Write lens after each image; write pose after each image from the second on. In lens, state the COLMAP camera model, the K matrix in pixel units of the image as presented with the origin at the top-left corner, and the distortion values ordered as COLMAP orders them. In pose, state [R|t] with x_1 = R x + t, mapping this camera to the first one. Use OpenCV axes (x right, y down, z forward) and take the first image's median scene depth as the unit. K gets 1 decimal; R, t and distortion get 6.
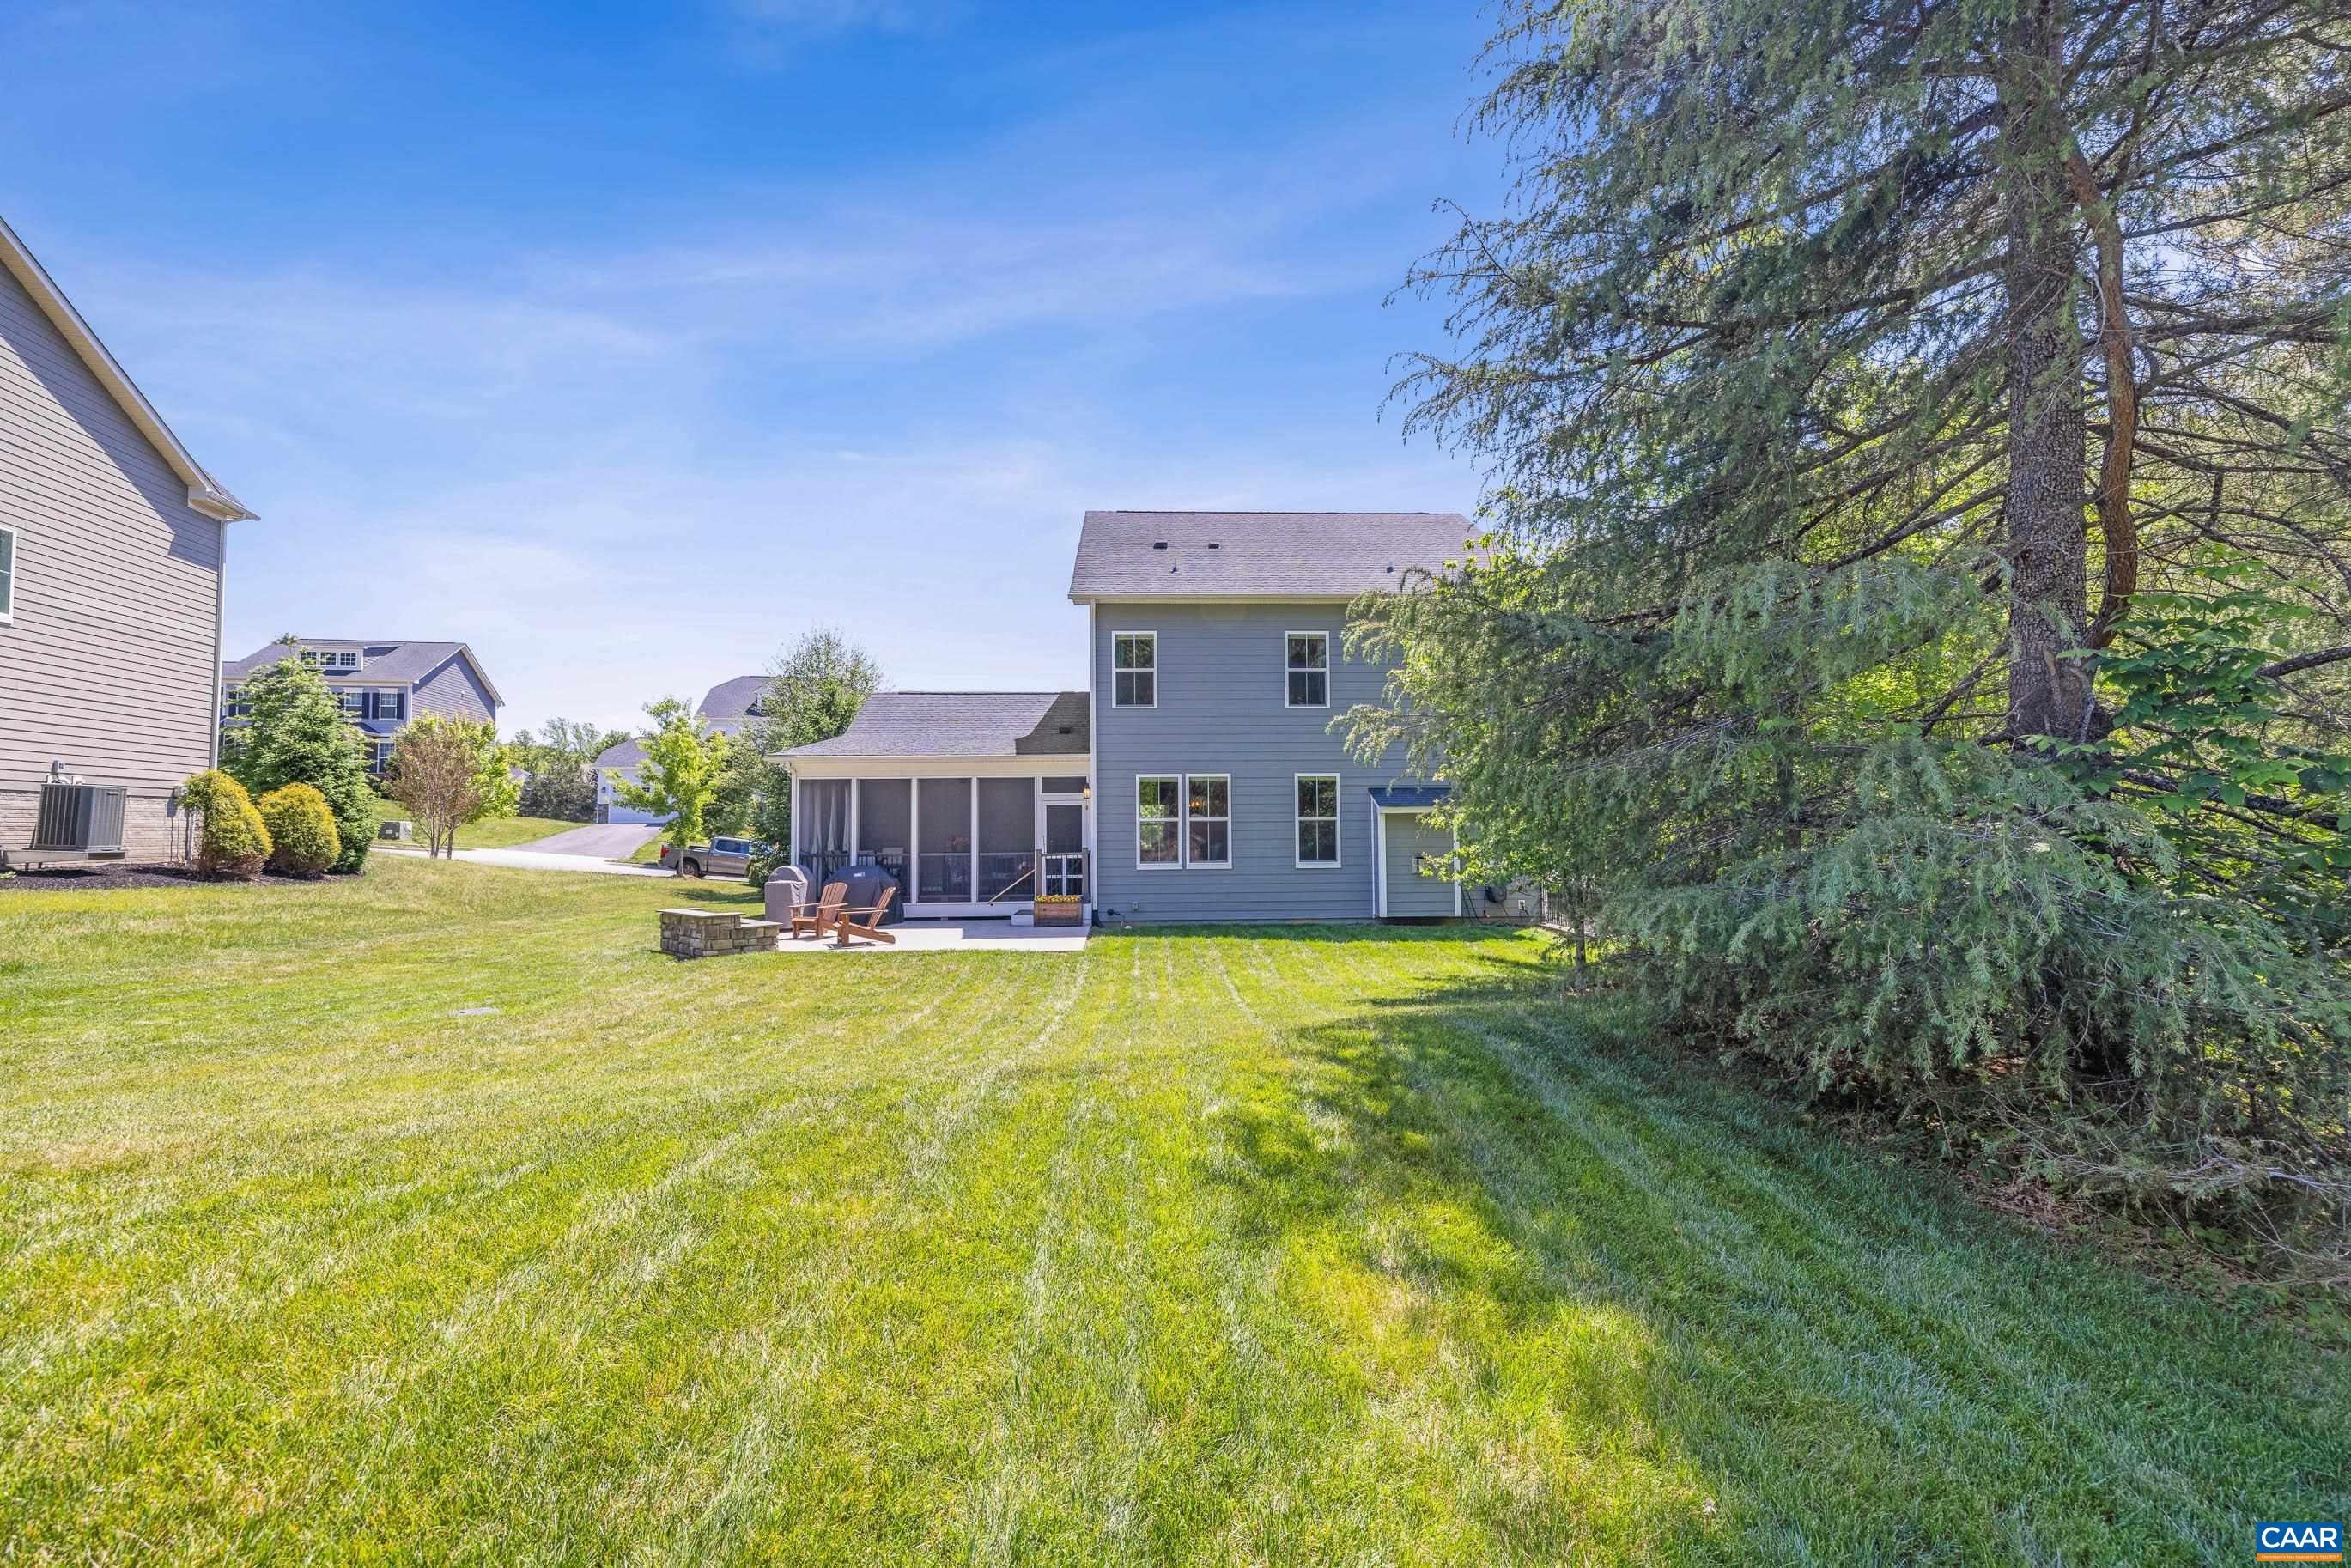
lens RADIAL K [[987.7, 0, 1172.8], [0, 987.7, 787.6], [0, 0, 1]] dist [0.002055, 0.000037]
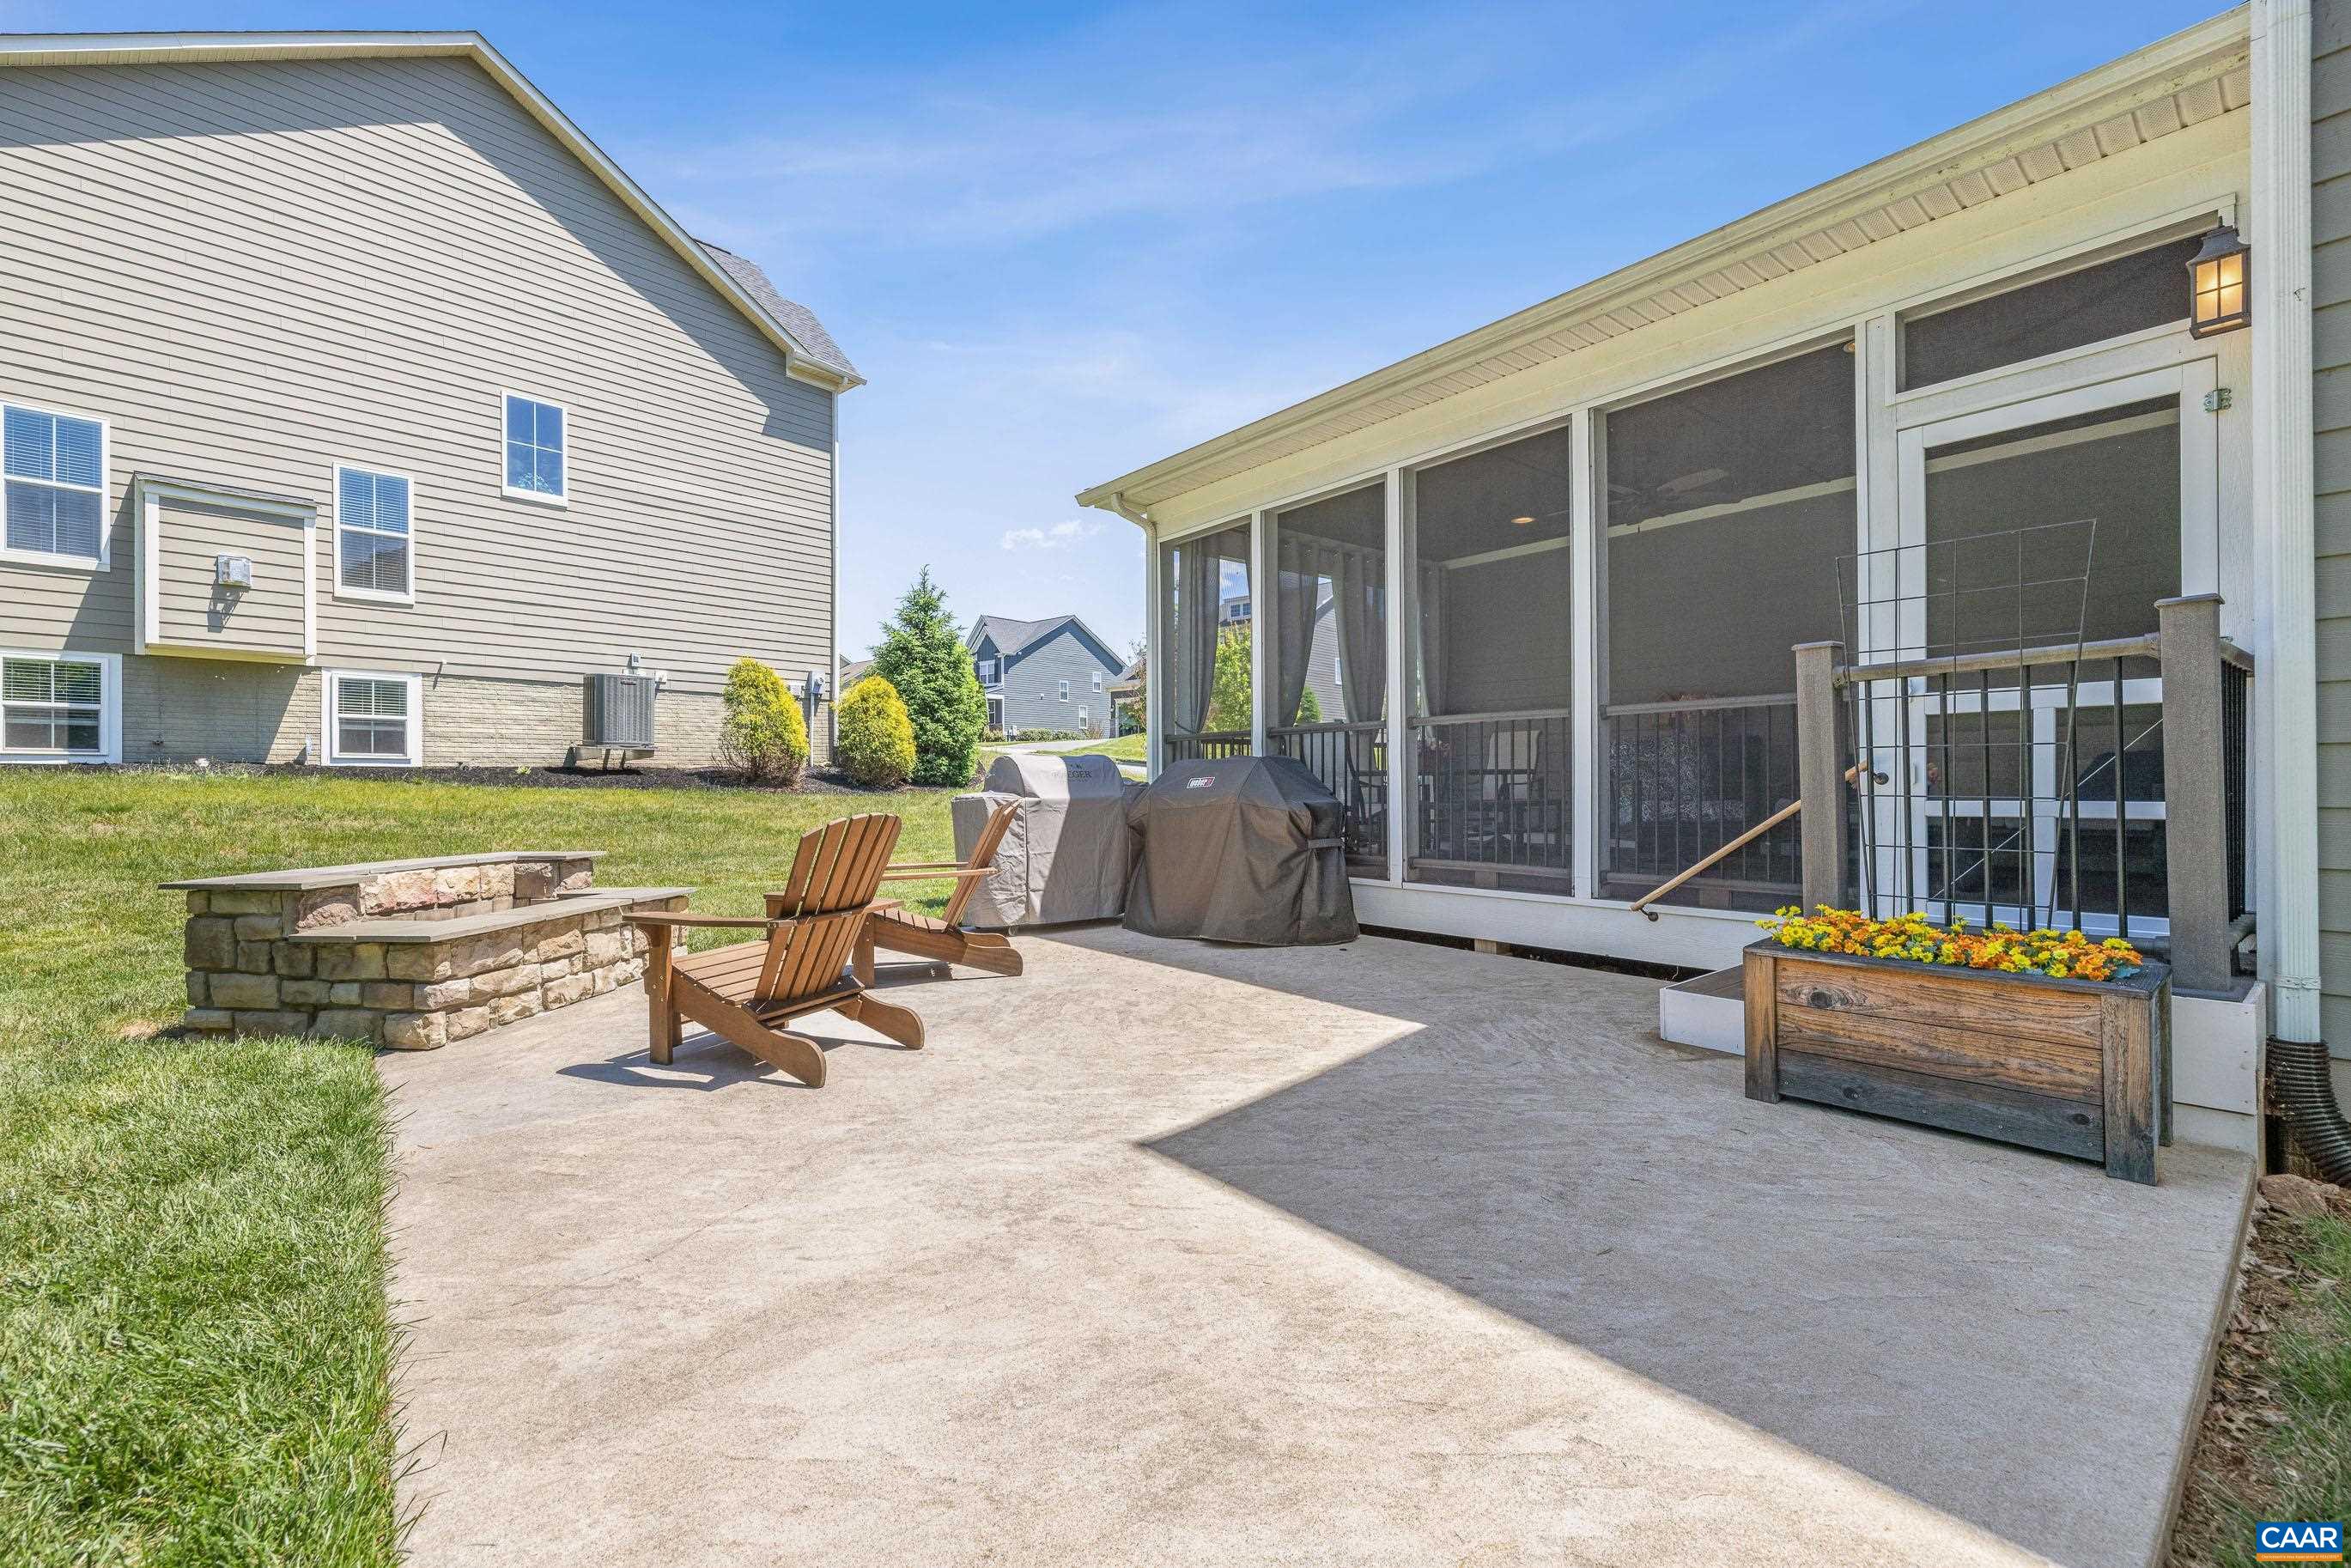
lens RADIAL K [[987.7, 0, 1180.4], [0, 987.7, 775.7], [0, 0, 1]] dist [0.002055, 0.000037]
pose [[0.607150, 0.000133, -0.794587, -0.061363], [0.032446, 0.999162, 0.024959, 0.073837], [0.793924, -0.040935, 0.606637, 0.762571]]
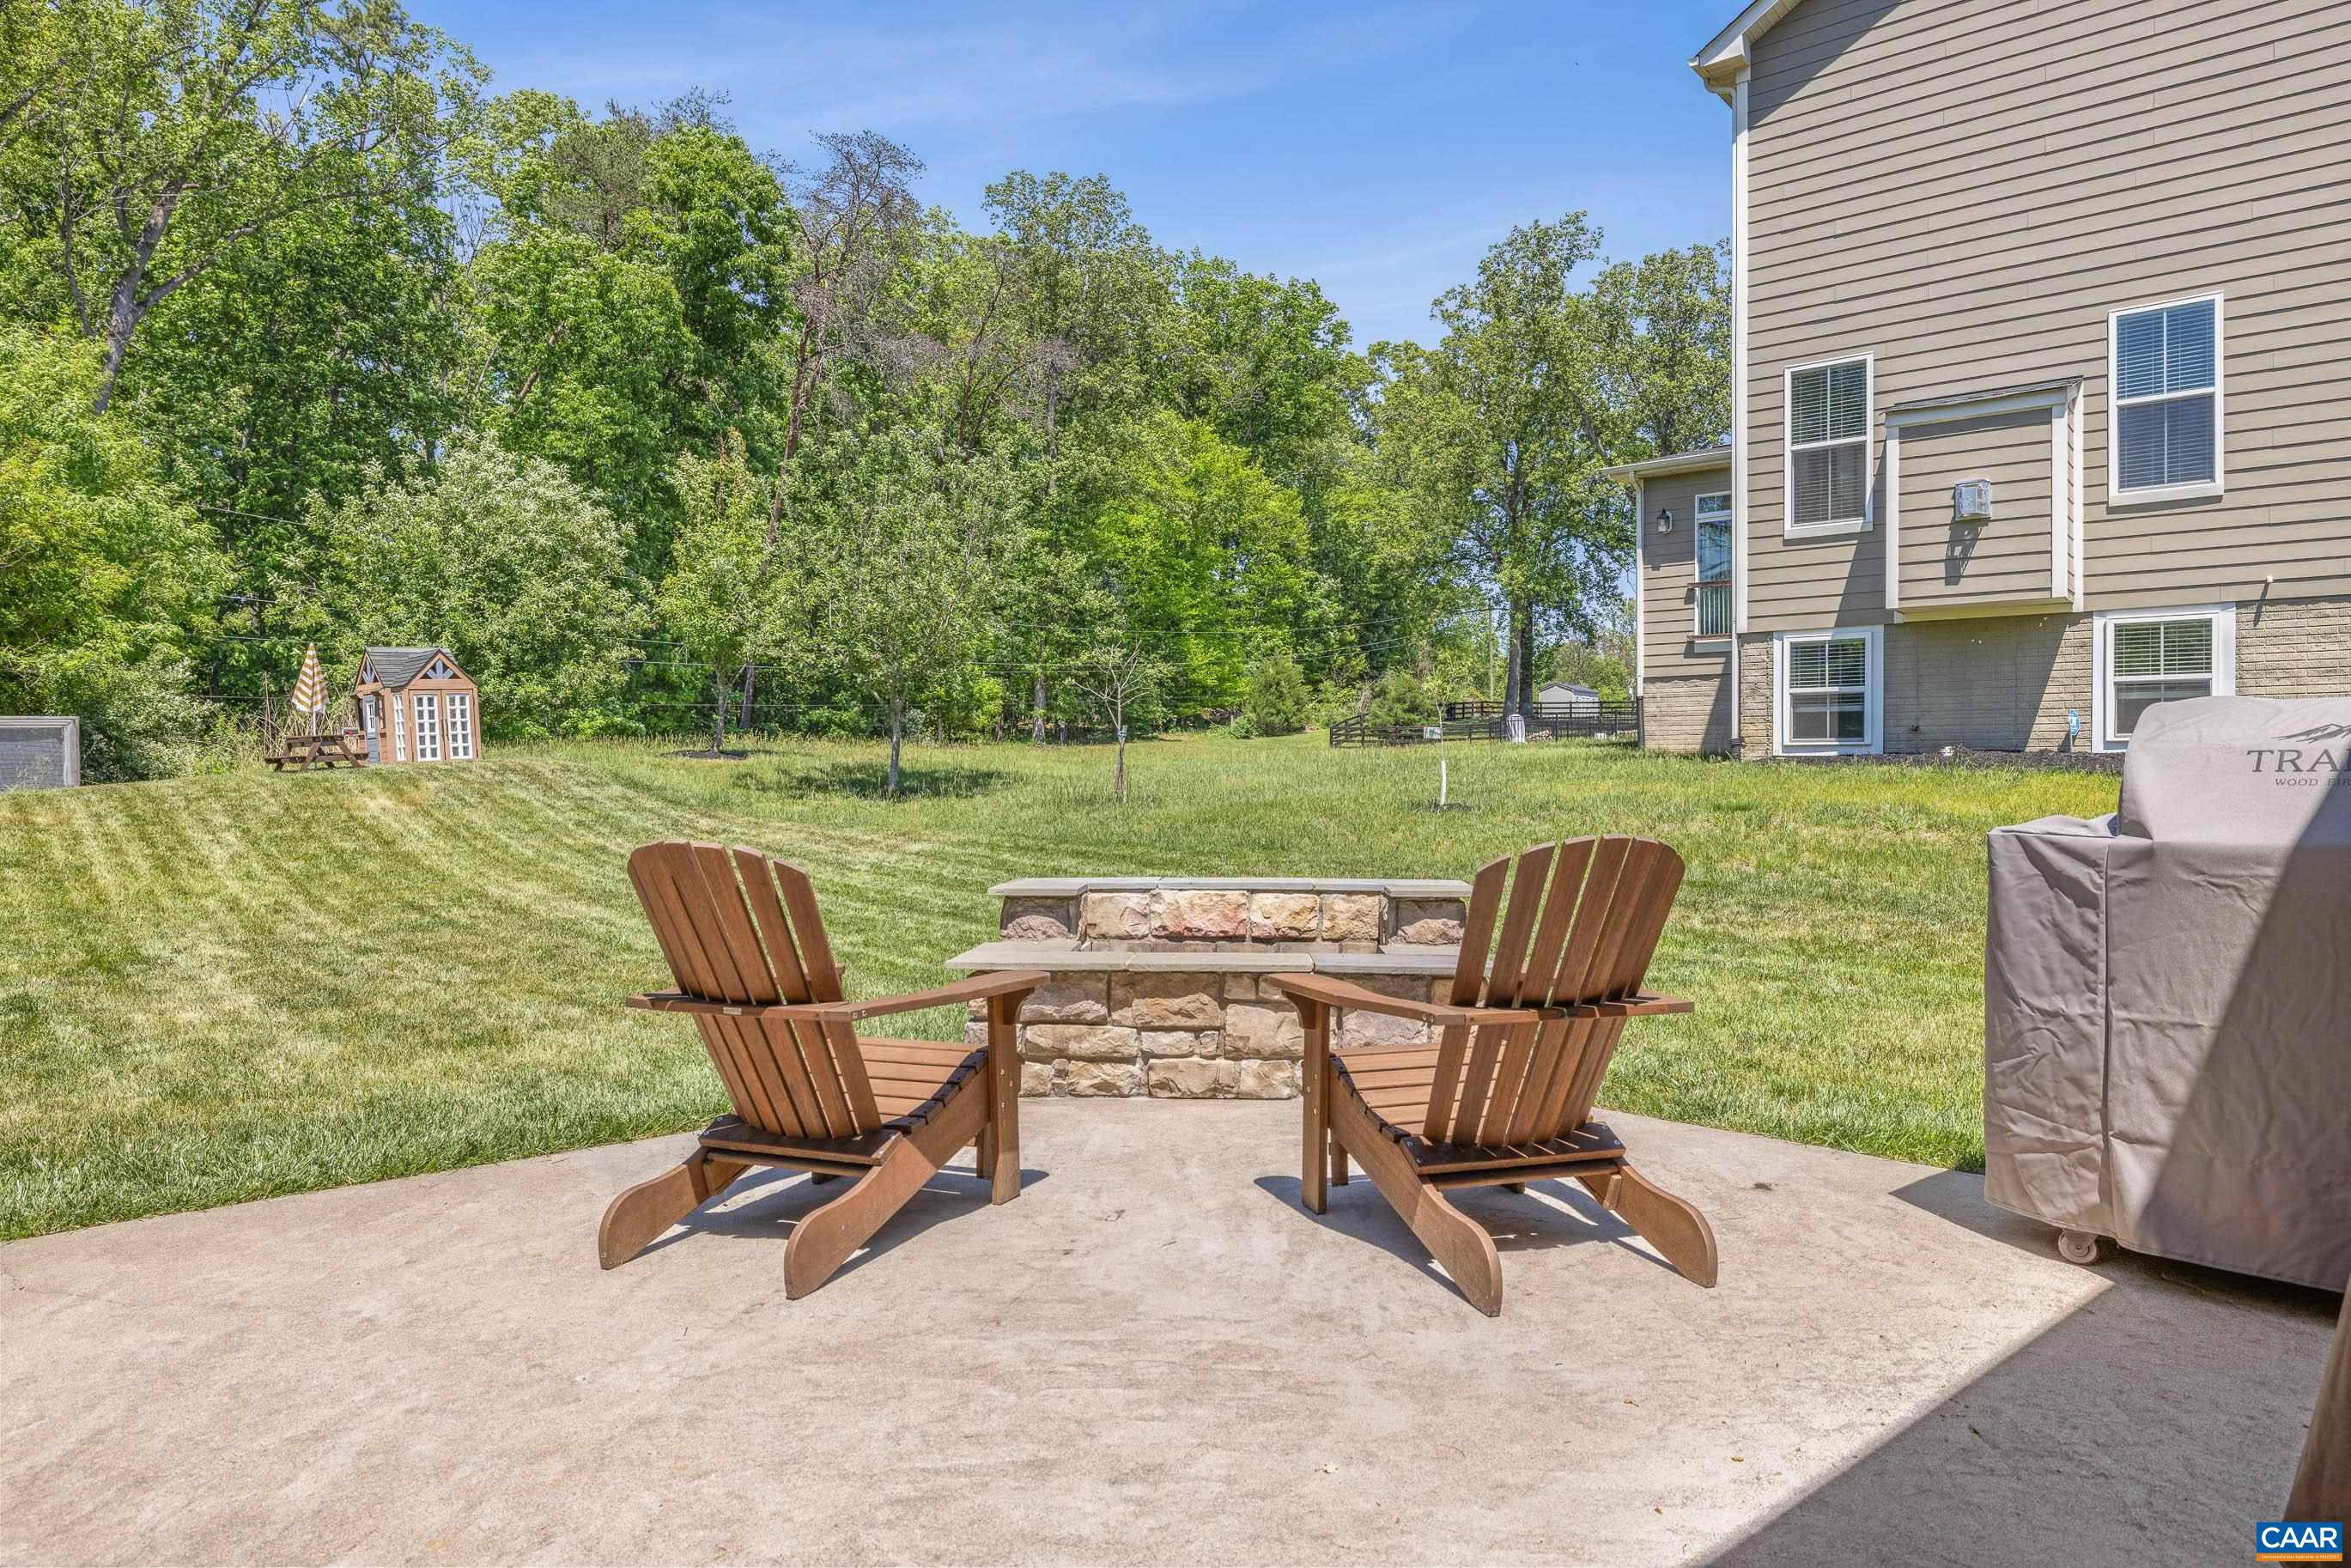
lens RADIAL K [[1451.6, 0, 1178.9], [0, 1451.6, 784.4], [0, 0, 1]] dist [-0.000417, 0.000197]
pose [[-0.776594, 0.009767, -0.629926, -0.212629], [0.032108, 0.999194, -0.024090, 0.085015], [0.629183, -0.038934, -0.776282, 1.029247]]
